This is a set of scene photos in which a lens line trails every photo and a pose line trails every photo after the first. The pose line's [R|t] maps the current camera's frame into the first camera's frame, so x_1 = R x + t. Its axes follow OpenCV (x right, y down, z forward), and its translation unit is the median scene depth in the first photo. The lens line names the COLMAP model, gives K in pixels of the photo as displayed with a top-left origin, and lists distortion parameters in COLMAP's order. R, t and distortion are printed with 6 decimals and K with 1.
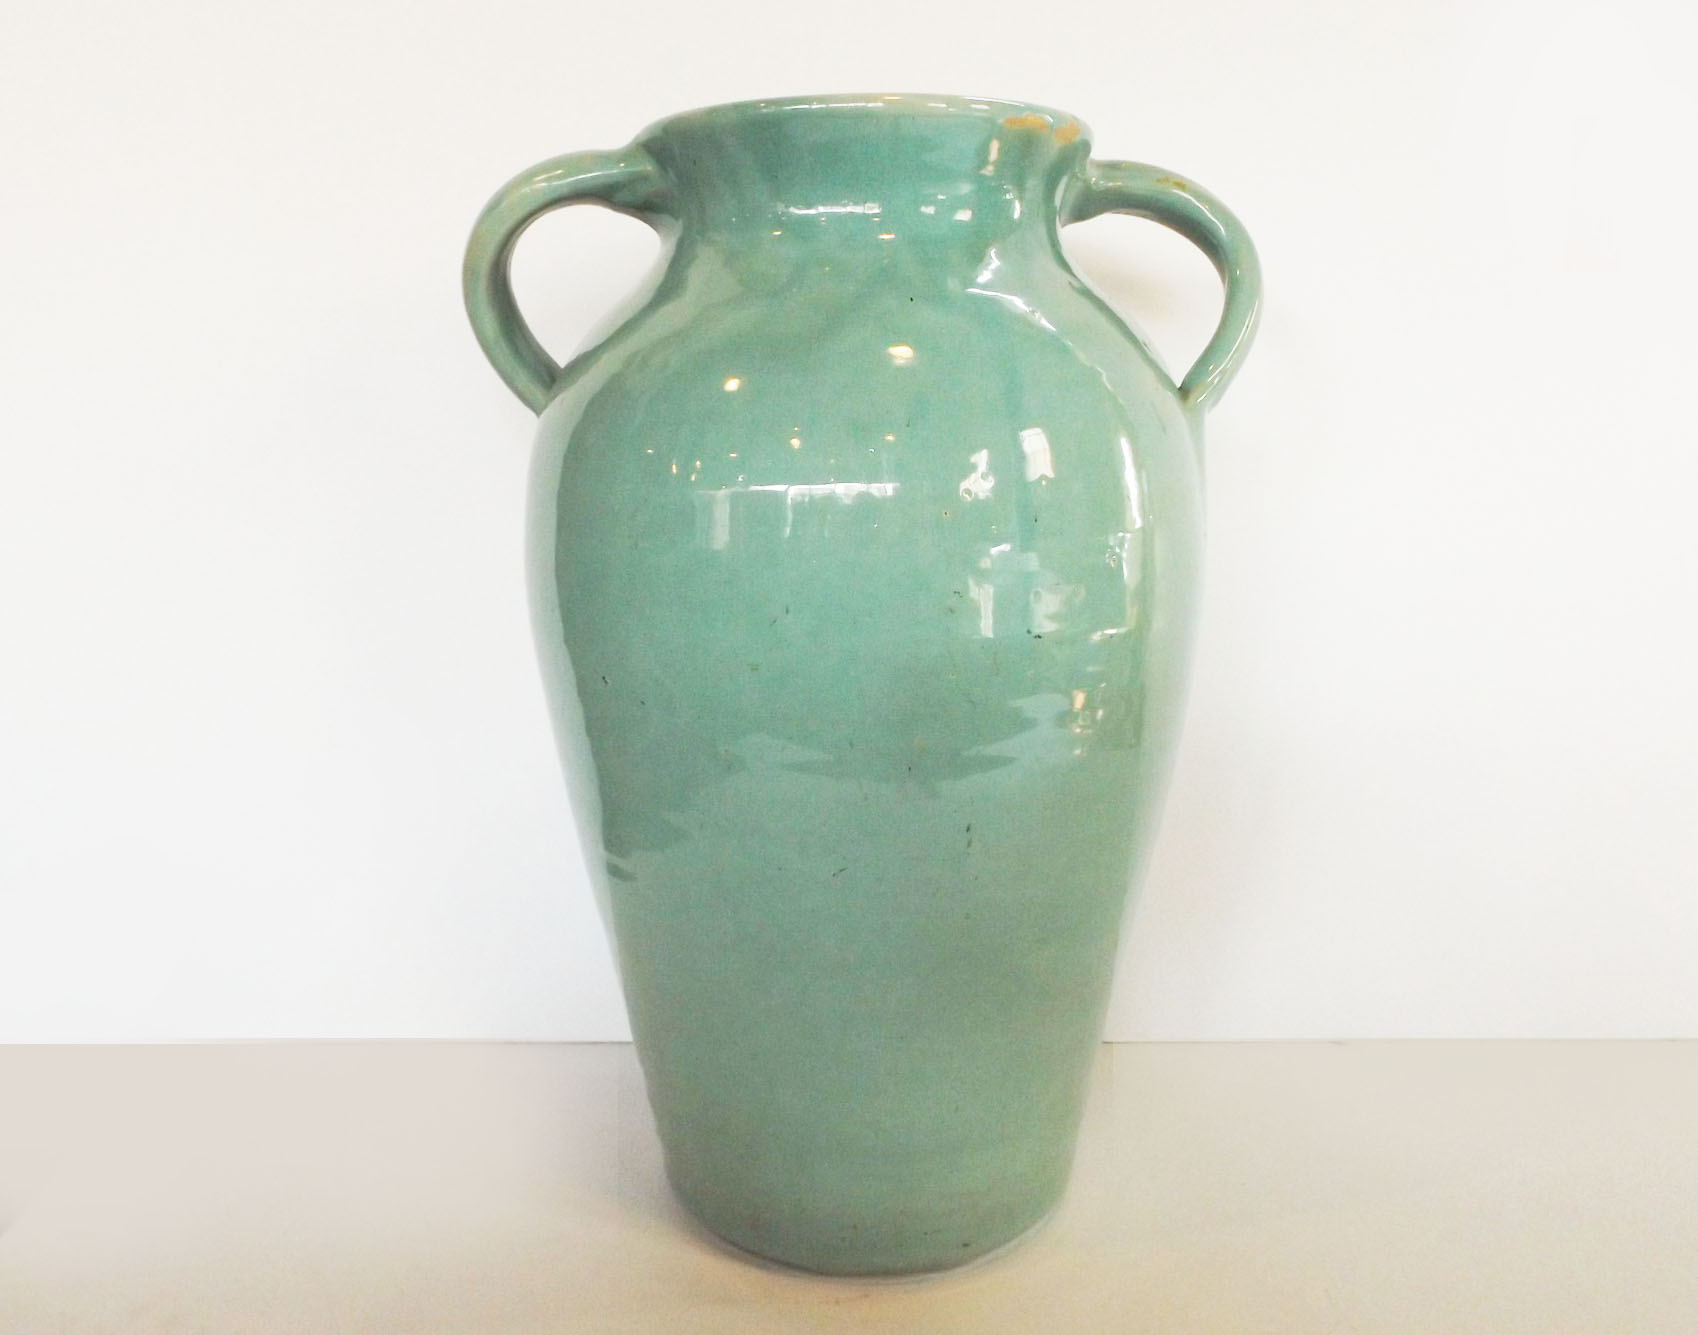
lens RADIAL K [[1530.4, 0, 854.4], [0, 1530.4, 665.8], [0, 0, 1]] dist [-0.008730, 0.000330]
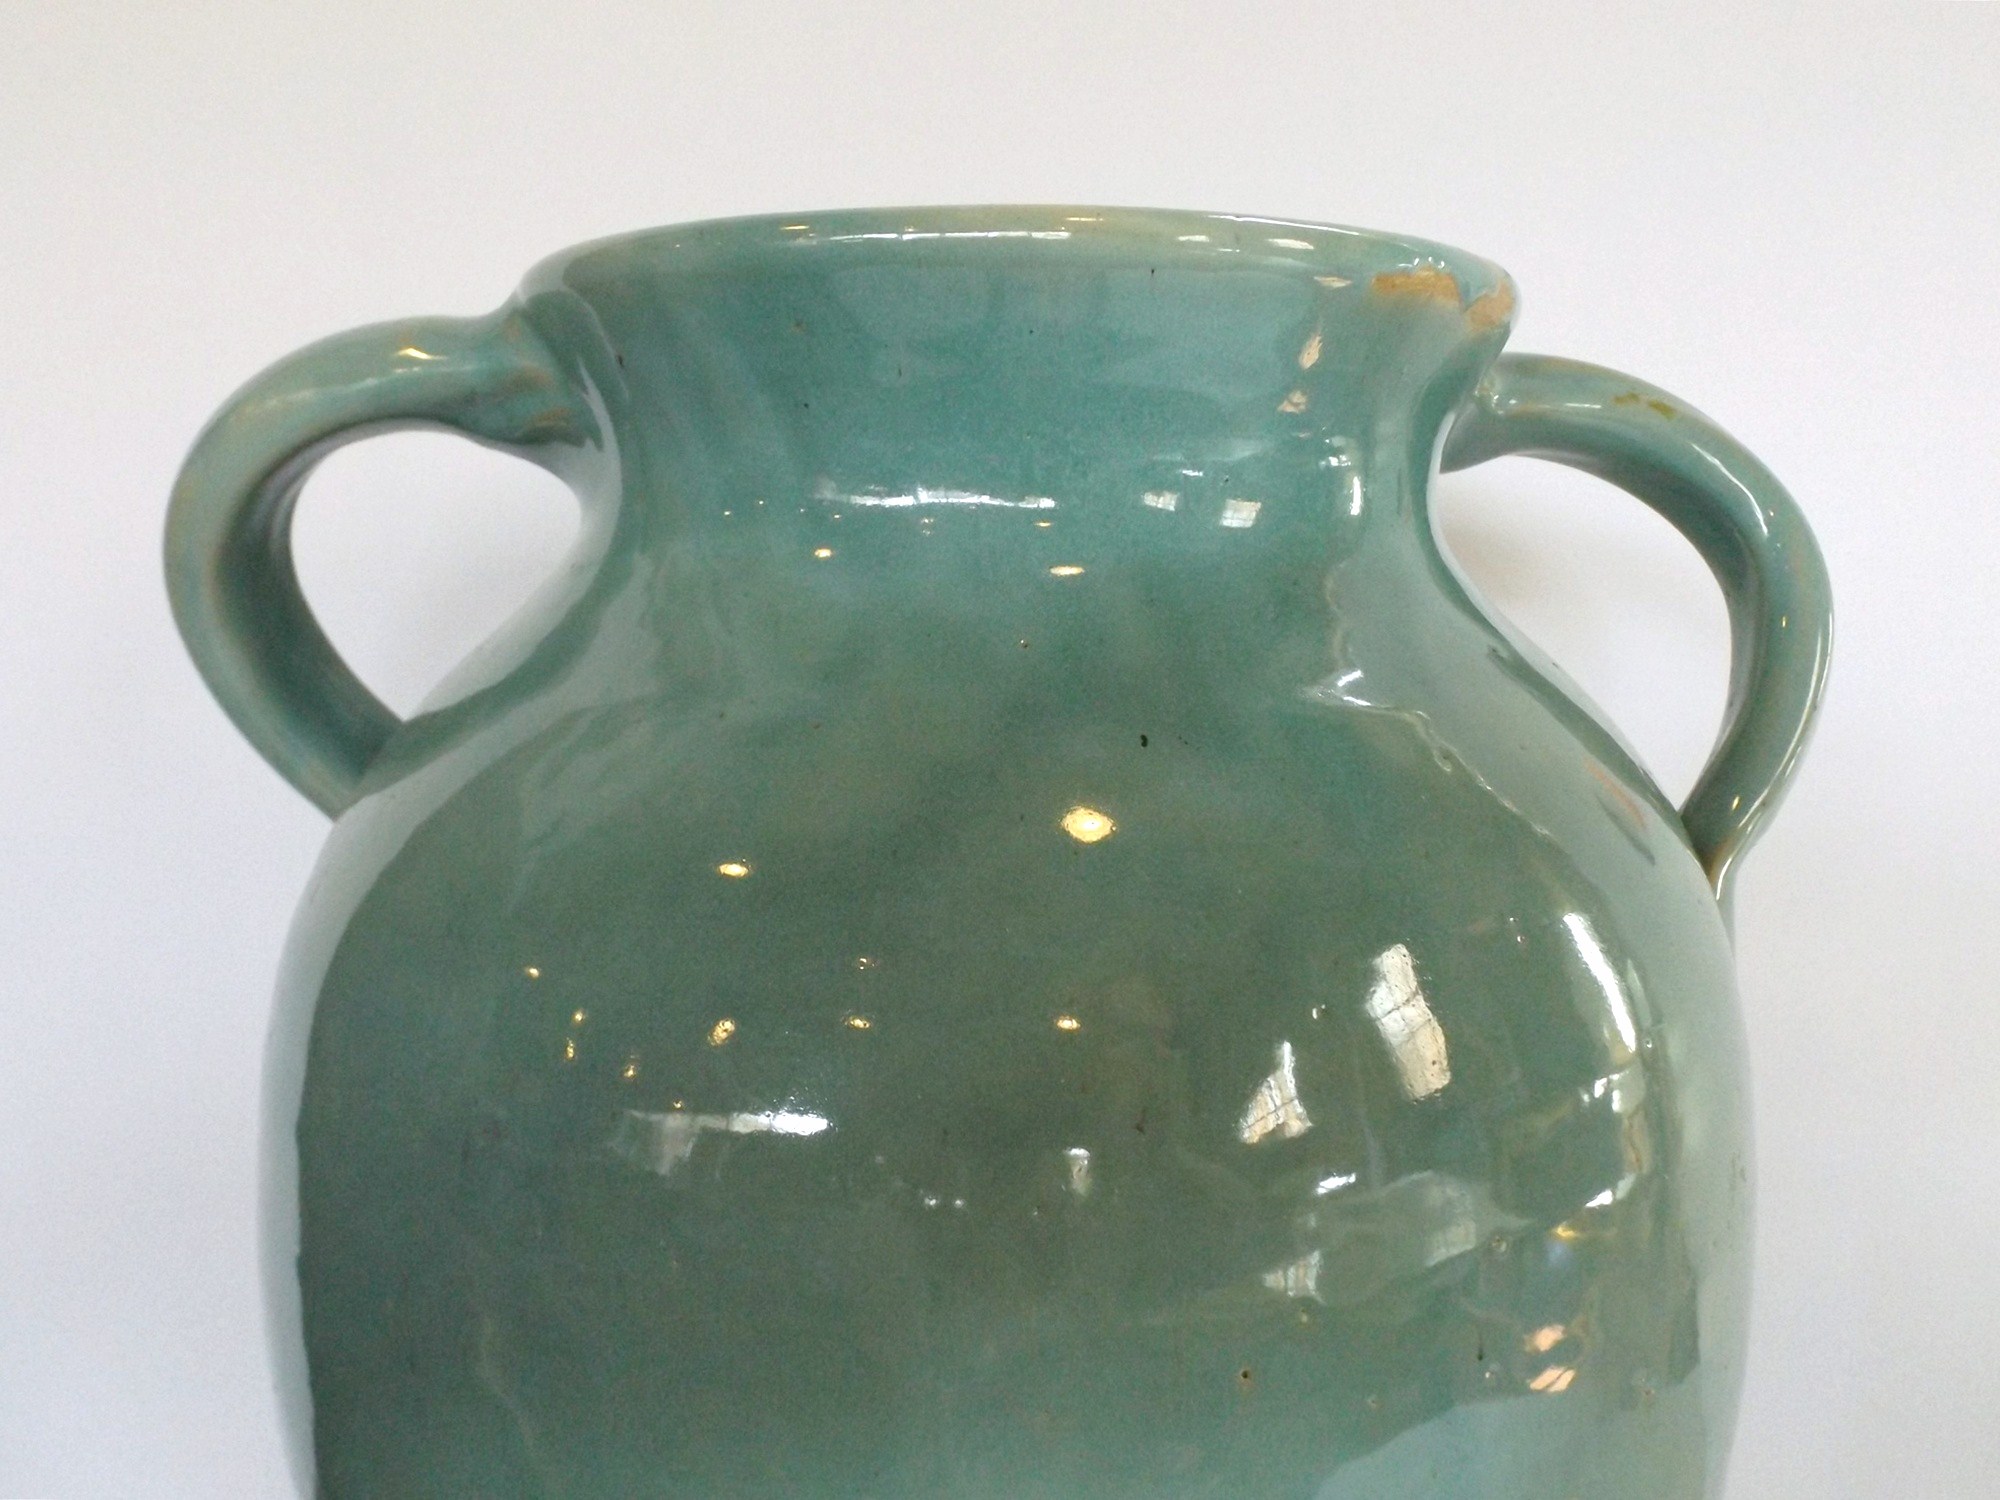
lens RADIAL K [[1411.7, 0, 990.1], [0, 1411.7, 752.8], [0, 0, 1]] dist [-0.006048, -0.002346]
pose [[0.998919, 0.000561, 0.046480, -0.019708], [-0.001521, 0.999787, 0.020604, -0.218404], [-0.046459, -0.020652, 0.998707, 0.573139]]
